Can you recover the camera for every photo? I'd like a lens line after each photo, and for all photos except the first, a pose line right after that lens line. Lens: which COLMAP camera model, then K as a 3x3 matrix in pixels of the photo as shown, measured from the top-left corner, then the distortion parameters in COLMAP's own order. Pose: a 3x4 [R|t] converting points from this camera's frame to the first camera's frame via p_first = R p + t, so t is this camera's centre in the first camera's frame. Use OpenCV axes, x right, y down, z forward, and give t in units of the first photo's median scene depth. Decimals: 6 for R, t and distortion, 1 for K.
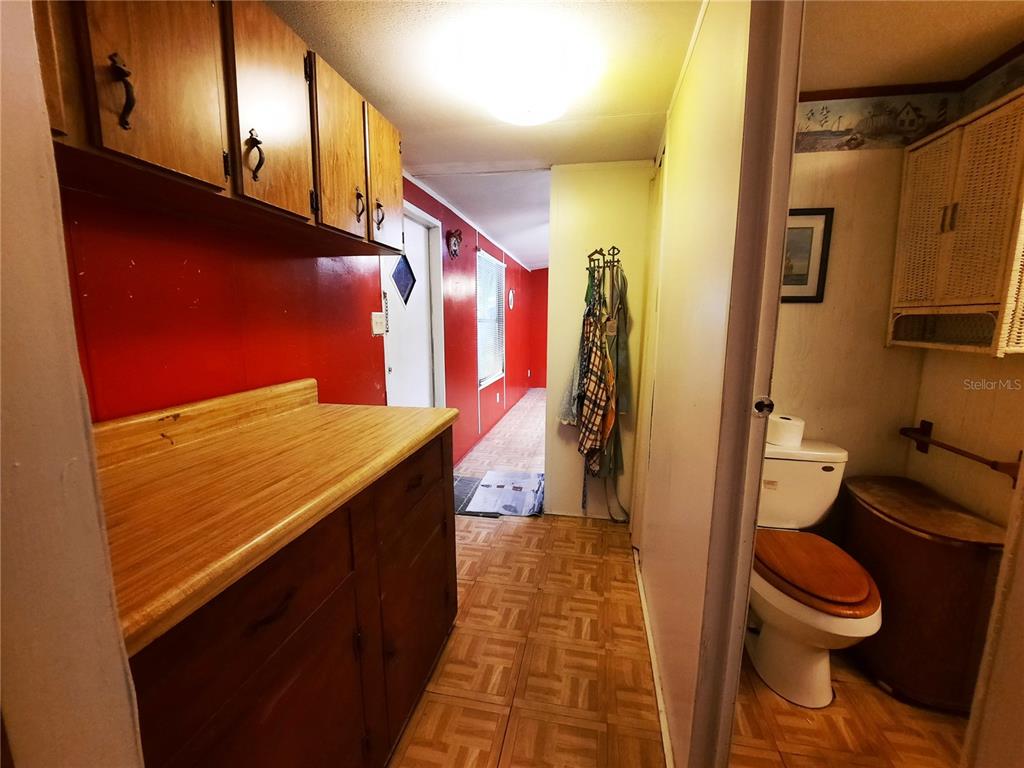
lens RADIAL K [[406.5, 0, 523.0], [0, 406.5, 384.0], [0, 0, 1]] dist [-0.016483, -0.000378]
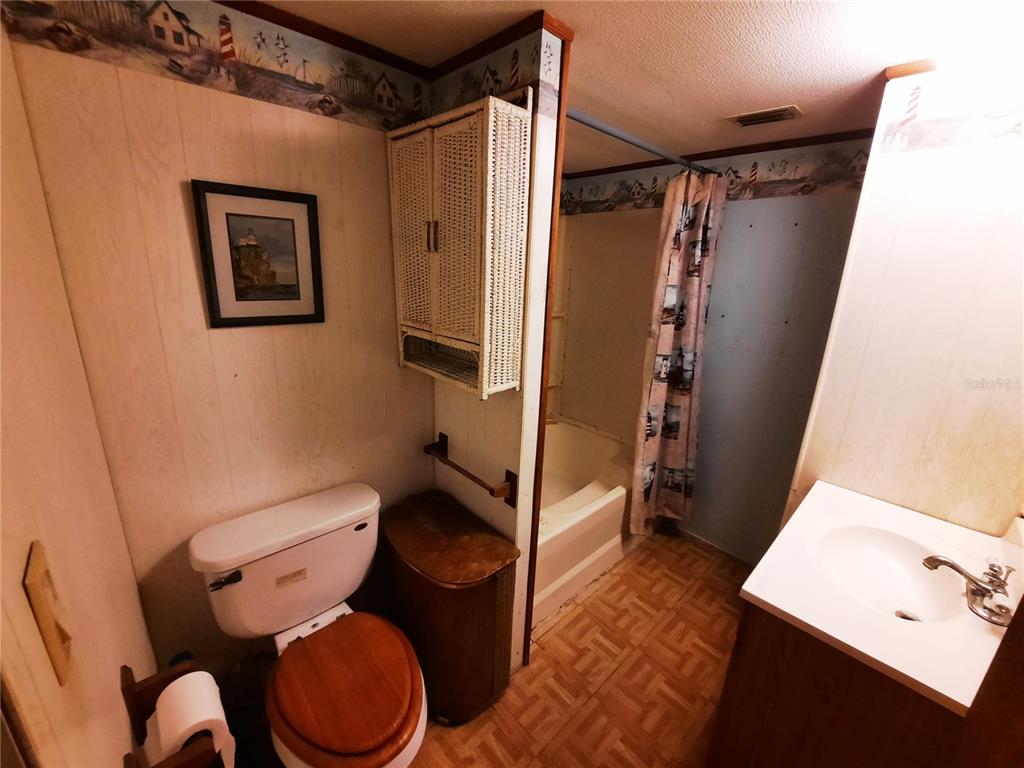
lens RADIAL K [[406.5, 0, 512.9], [0, 406.5, 378.3], [0, 0, 1]] dist [-0.016483, -0.000378]
pose [[0.597647, -0.195283, 0.777614, 0.369344], [0.083146, 0.979750, 0.182142, -0.227192], [-0.797437, -0.044201, 0.601782, 0.268021]]
